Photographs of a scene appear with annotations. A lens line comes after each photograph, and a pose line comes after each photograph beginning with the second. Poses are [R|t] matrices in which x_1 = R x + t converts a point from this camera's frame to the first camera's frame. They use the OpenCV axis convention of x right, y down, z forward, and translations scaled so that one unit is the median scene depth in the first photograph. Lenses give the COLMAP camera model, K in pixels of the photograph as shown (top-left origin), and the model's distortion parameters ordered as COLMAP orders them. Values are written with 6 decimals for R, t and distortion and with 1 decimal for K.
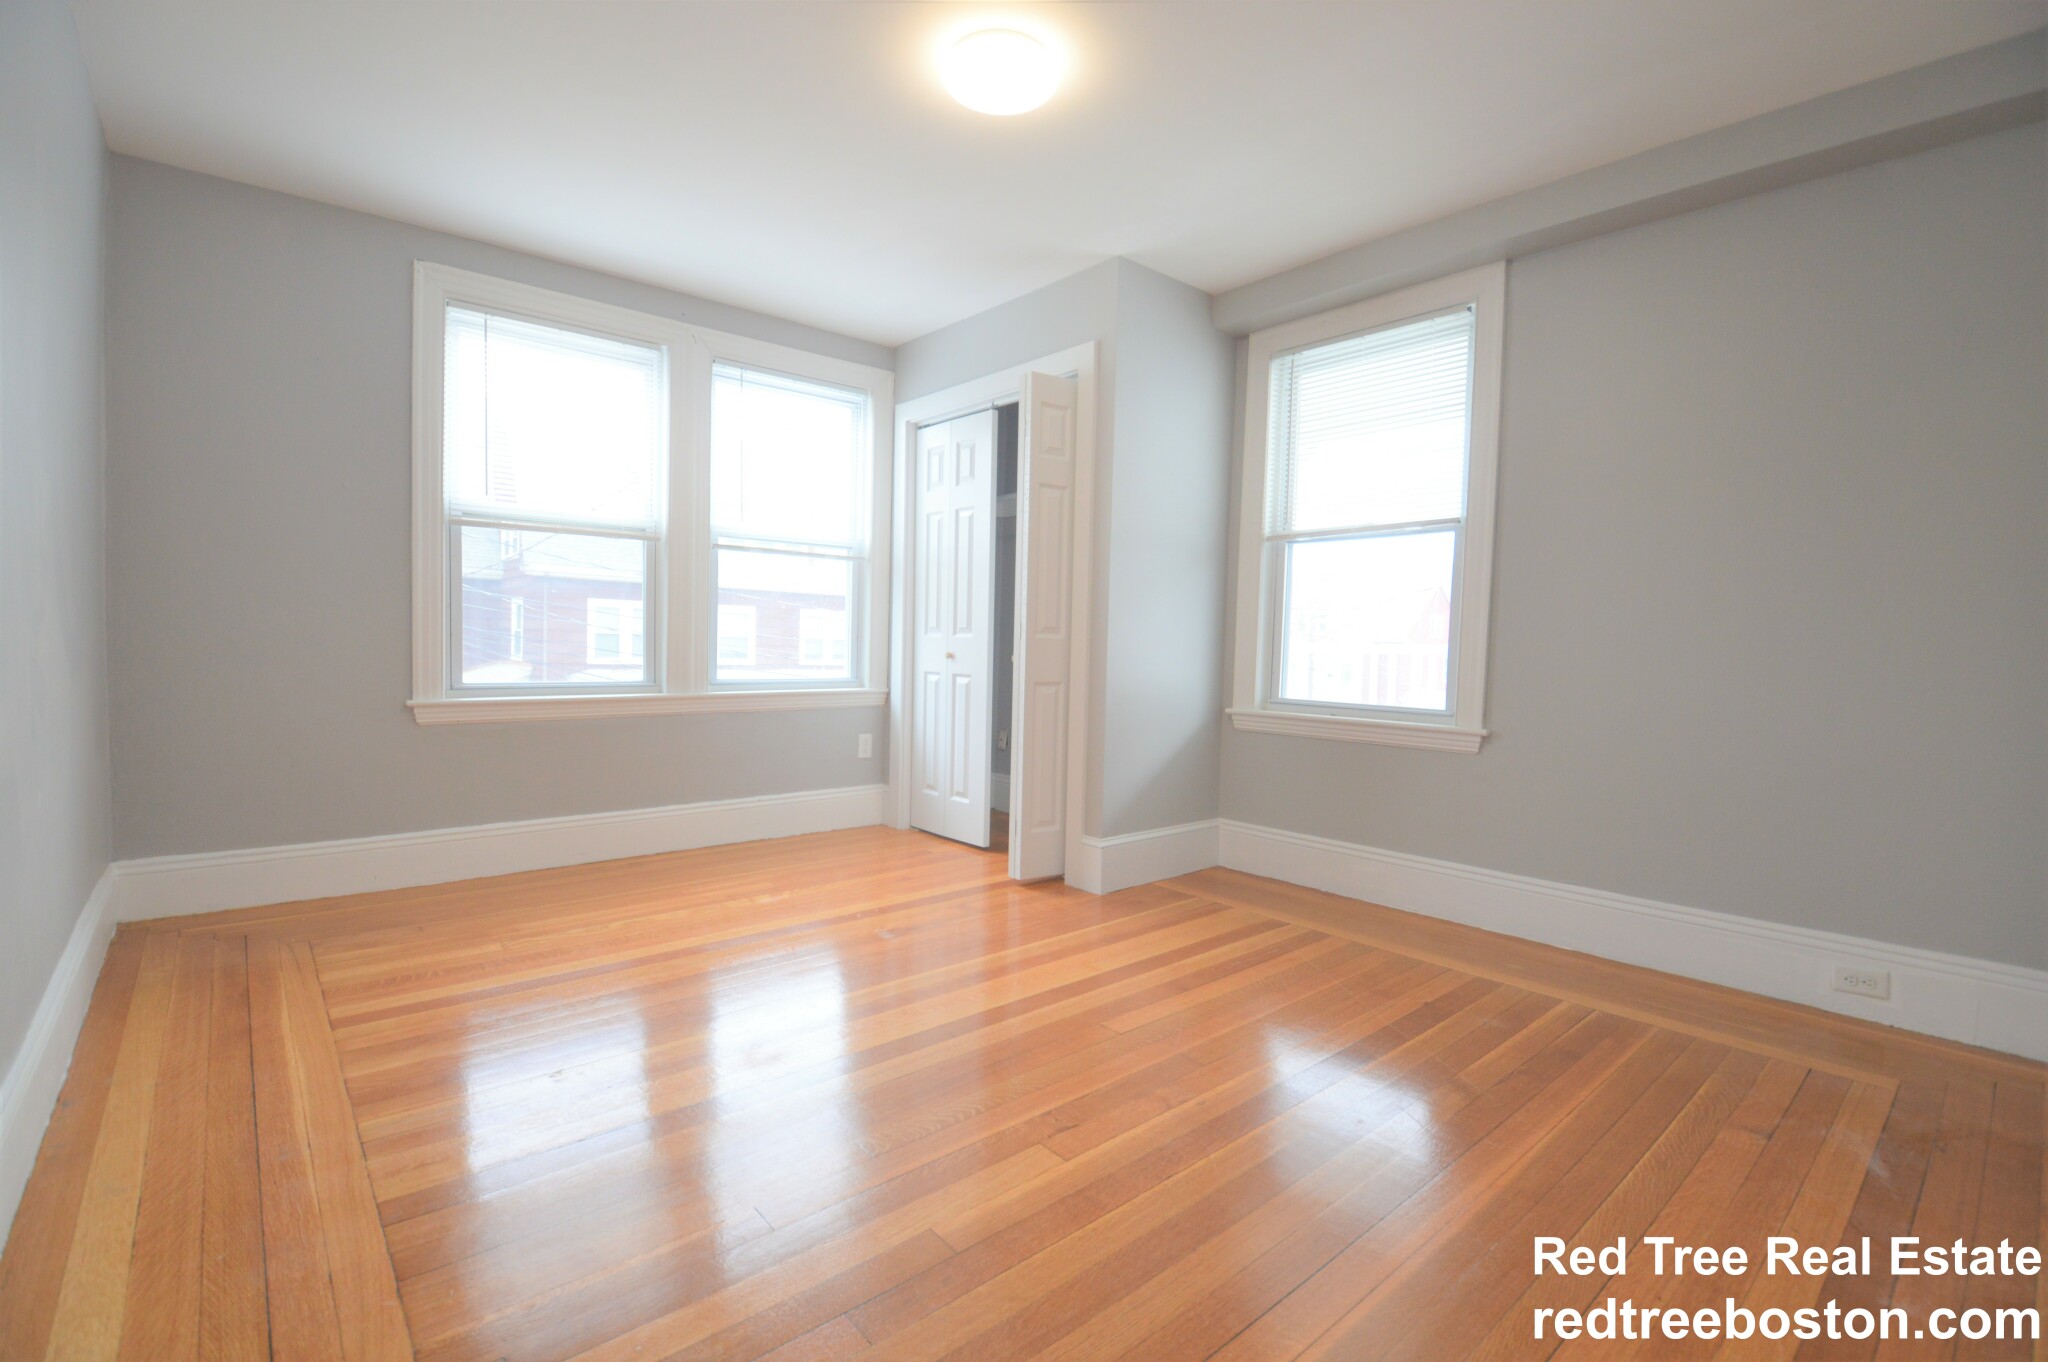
lens RADIAL K [[915.4, 0, 1022.9], [0, 915.4, 683.8], [0, 0, 1]] dist [0.000378, -0.010158]
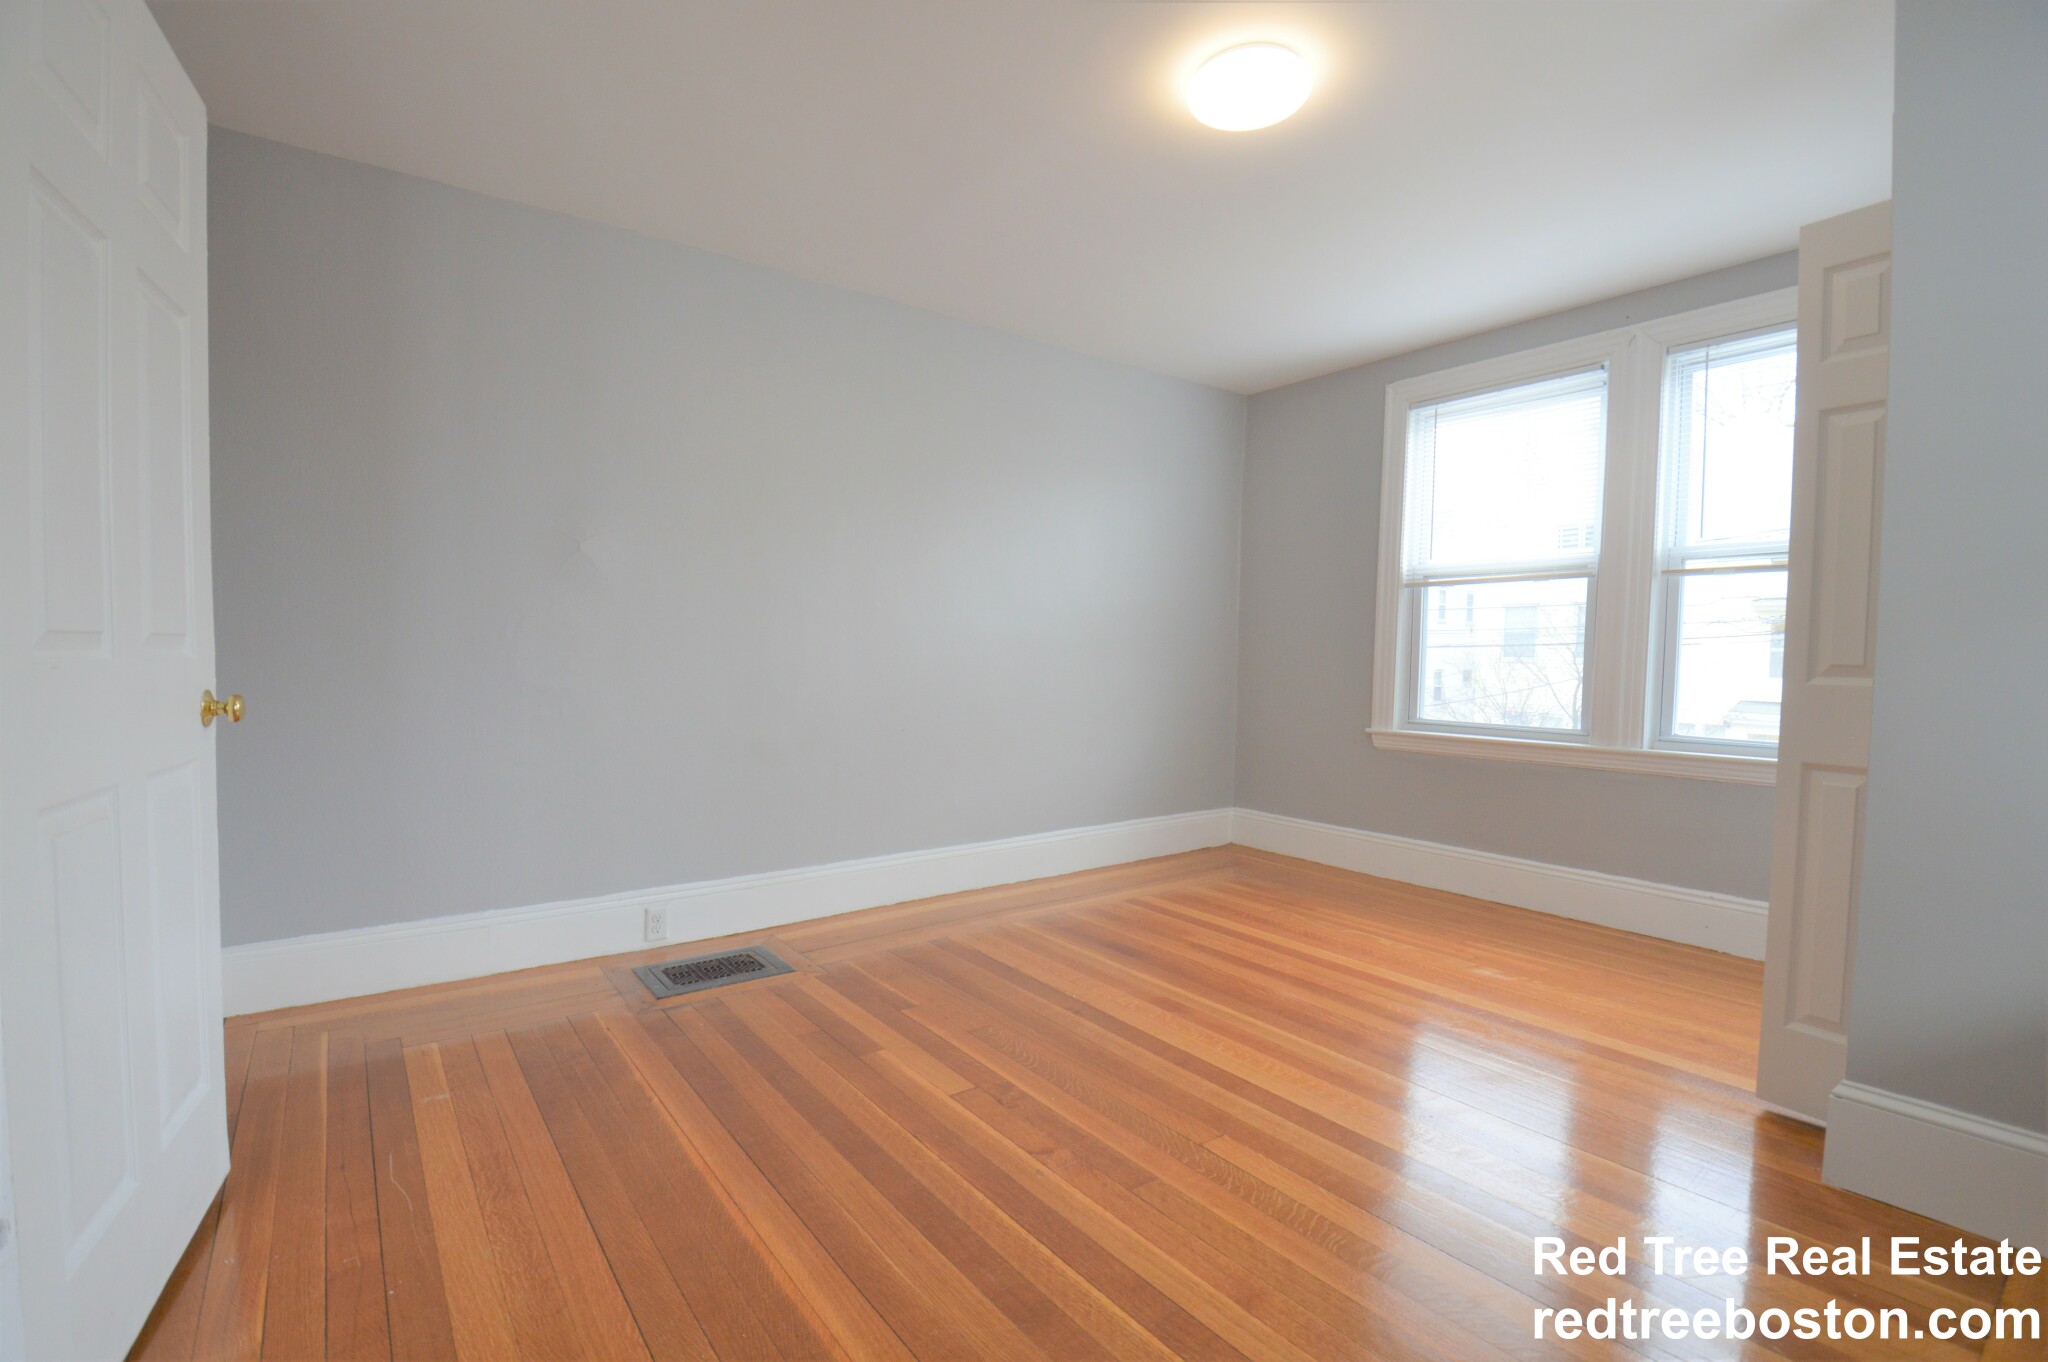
lens RADIAL K [[915.4, 0, 1009.1], [0, 915.4, 684.9], [0, 0, 1]] dist [0.000378, -0.010158]
pose [[-0.072478, 0.007691, -0.997340, 0.633322], [-0.071051, 0.997390, 0.012854, -0.022356], [0.994836, 0.071794, -0.071742, 0.571320]]
